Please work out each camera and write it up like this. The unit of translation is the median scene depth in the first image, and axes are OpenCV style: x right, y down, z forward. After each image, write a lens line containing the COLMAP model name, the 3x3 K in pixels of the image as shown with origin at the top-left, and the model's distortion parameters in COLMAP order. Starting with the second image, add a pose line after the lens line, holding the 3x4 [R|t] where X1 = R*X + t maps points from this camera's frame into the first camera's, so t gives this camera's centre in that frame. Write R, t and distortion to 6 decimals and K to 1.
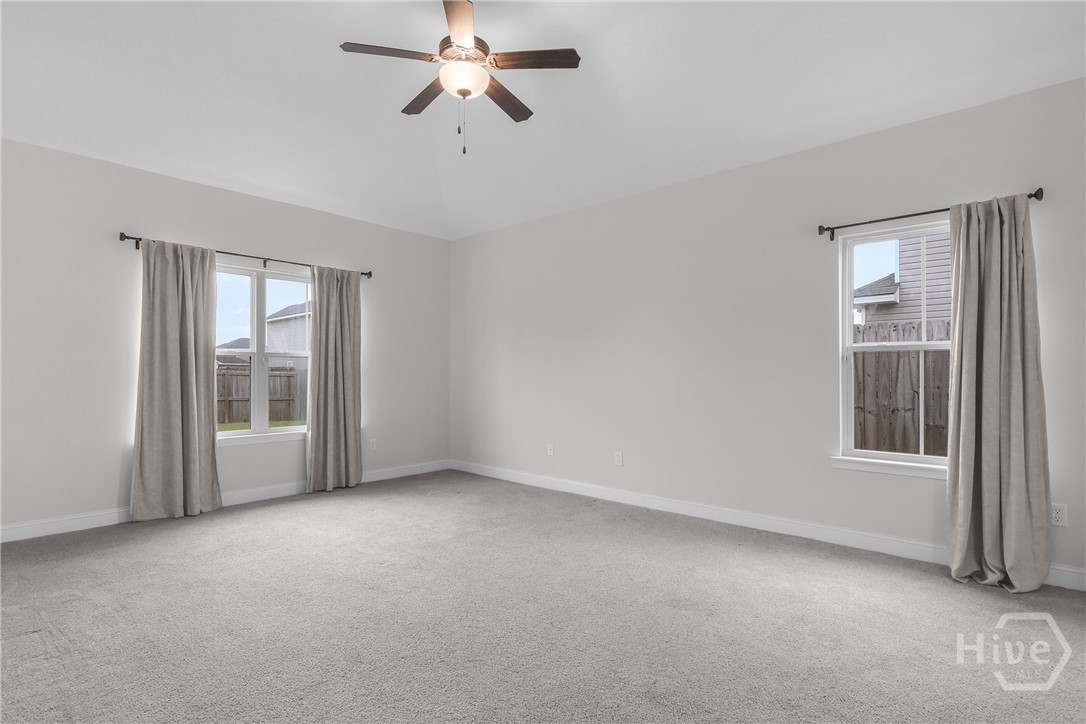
lens RADIAL K [[522.1, 0, 548.2], [0, 522.1, 373.8], [0, 0, 1]] dist [-0.000613, -0.000258]
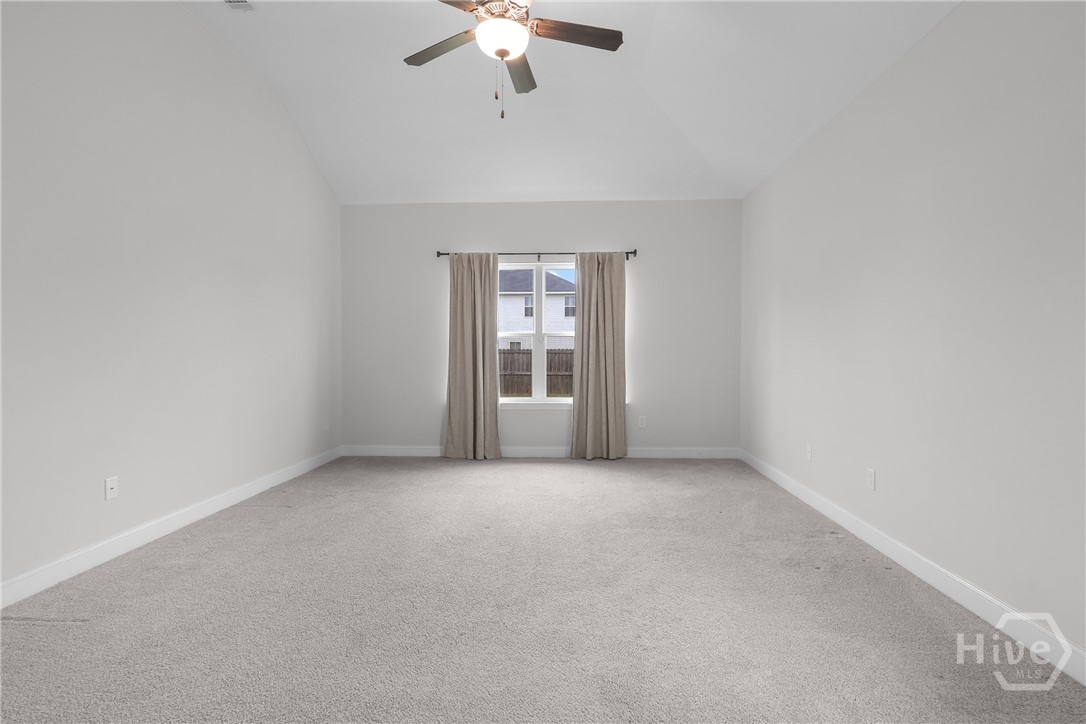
lens RADIAL K [[510.9, 0, 543.0], [0, 510.9, 362.0], [0, 0, 1]] dist [0.000680, -0.000030]
pose [[0.649162, 0.013789, -0.760526, 0.357817], [0.000970, 0.999820, 0.018956, 0.002340], [0.760650, -0.013043, 0.649031, 0.268038]]
